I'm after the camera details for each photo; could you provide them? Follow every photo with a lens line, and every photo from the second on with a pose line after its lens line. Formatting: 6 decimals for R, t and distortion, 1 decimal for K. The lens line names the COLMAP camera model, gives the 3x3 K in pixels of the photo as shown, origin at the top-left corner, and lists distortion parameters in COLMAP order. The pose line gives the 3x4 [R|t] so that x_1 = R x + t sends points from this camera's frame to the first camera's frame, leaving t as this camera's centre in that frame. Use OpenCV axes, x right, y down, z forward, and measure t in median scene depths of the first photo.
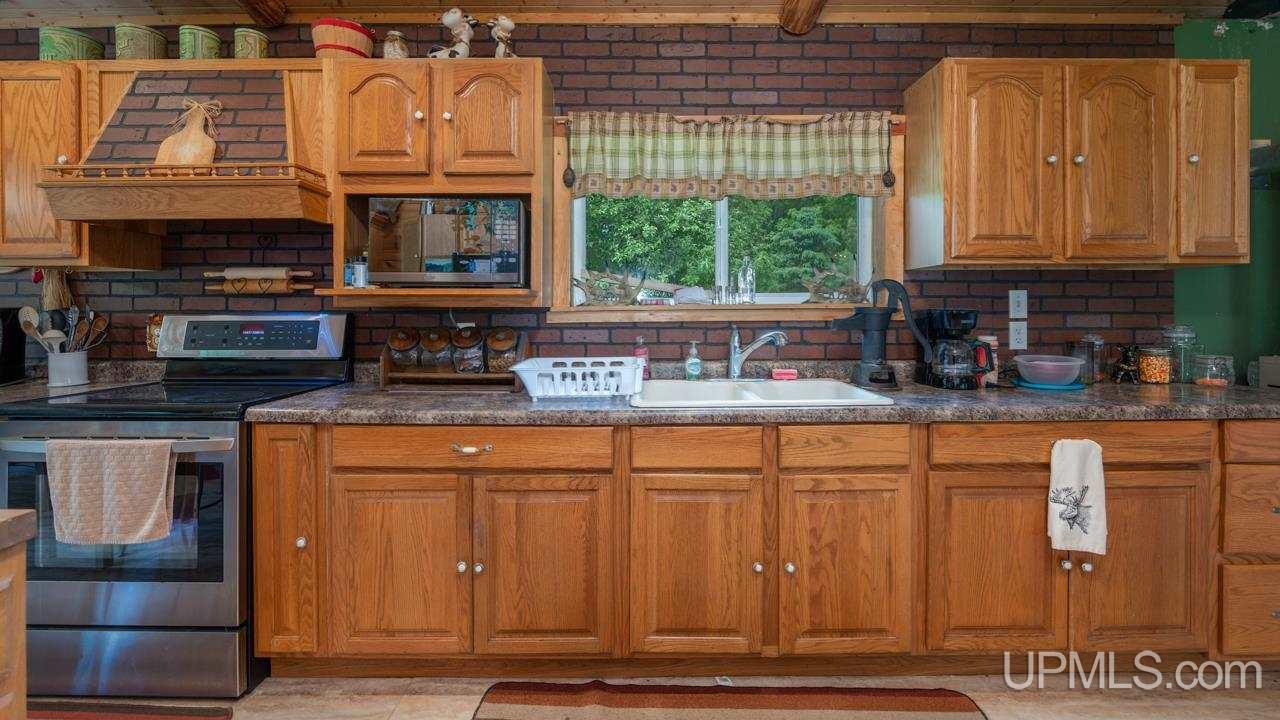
lens RADIAL K [[529.8, 0, 618.2], [0, 529.8, 314.7], [0, 0, 1]] dist [-0.010726, 0.001630]
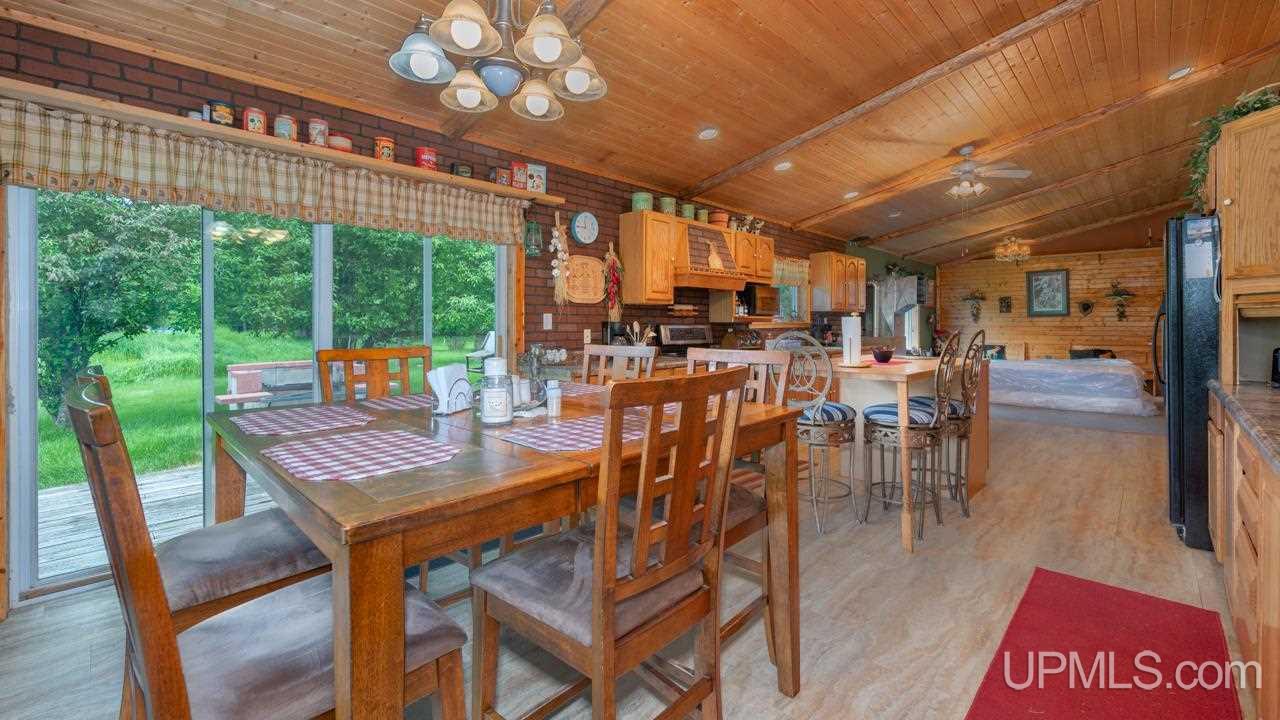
lens RADIAL K [[529.8, 0, 626.0], [0, 529.8, 325.2], [0, 0, 1]] dist [-0.010726, 0.001630]
pose [[0.707078, 0.001079, 0.707135, -2.823478], [0.005998, 0.999954, -0.007523, 0.018126], [-0.707110, 0.009560, 0.707039, -0.508107]]
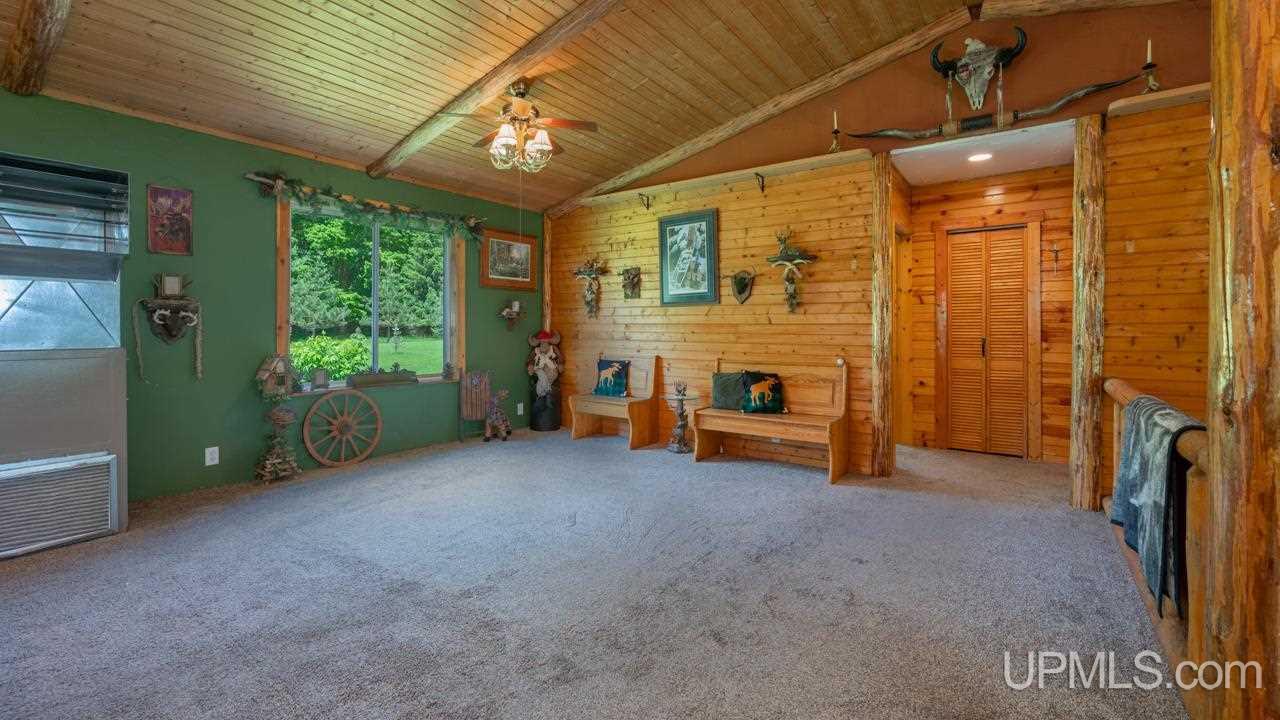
lens RADIAL K [[529.8, 0, 631.3], [0, 529.8, 327.6], [0, 0, 1]] dist [-0.010726, 0.001630]
pose [[0.607733, 0.004147, 0.794130, 1.358305], [0.002578, 0.999971, -0.007195, 0.047910], [-0.794137, 0.006420, 0.607705, -1.132831]]
